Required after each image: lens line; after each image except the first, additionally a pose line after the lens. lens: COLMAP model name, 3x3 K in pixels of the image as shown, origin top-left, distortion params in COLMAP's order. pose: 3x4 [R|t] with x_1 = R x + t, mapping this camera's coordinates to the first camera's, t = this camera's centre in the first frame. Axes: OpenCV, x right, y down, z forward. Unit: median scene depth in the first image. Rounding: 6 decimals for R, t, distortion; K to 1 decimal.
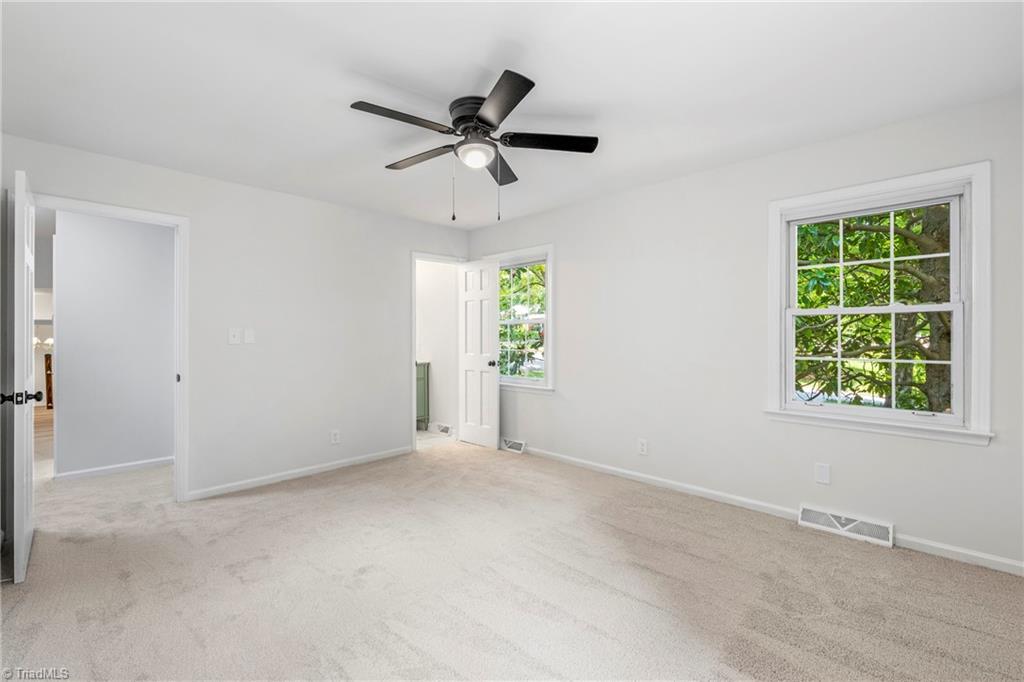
lens RADIAL K [[442.9, 0, 510.6], [0, 442.9, 336.5], [0, 0, 1]] dist [0.000471, -0.000029]
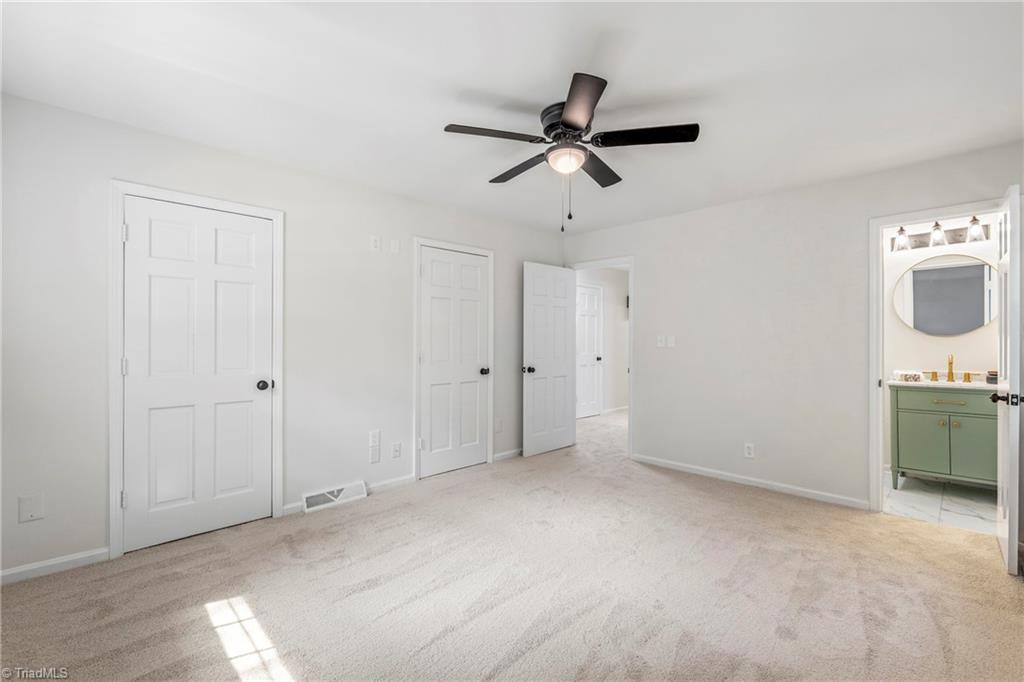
lens RADIAL K [[442.9, 0, 510.6], [0, 442.9, 336.5], [0, 0, 1]] dist [0.000471, -0.000029]
pose [[-0.021917, -0.006350, -0.999740, 0.675541], [-0.001377, 0.999979, -0.006322, -0.005760], [0.999759, 0.001238, -0.021926, 0.649445]]
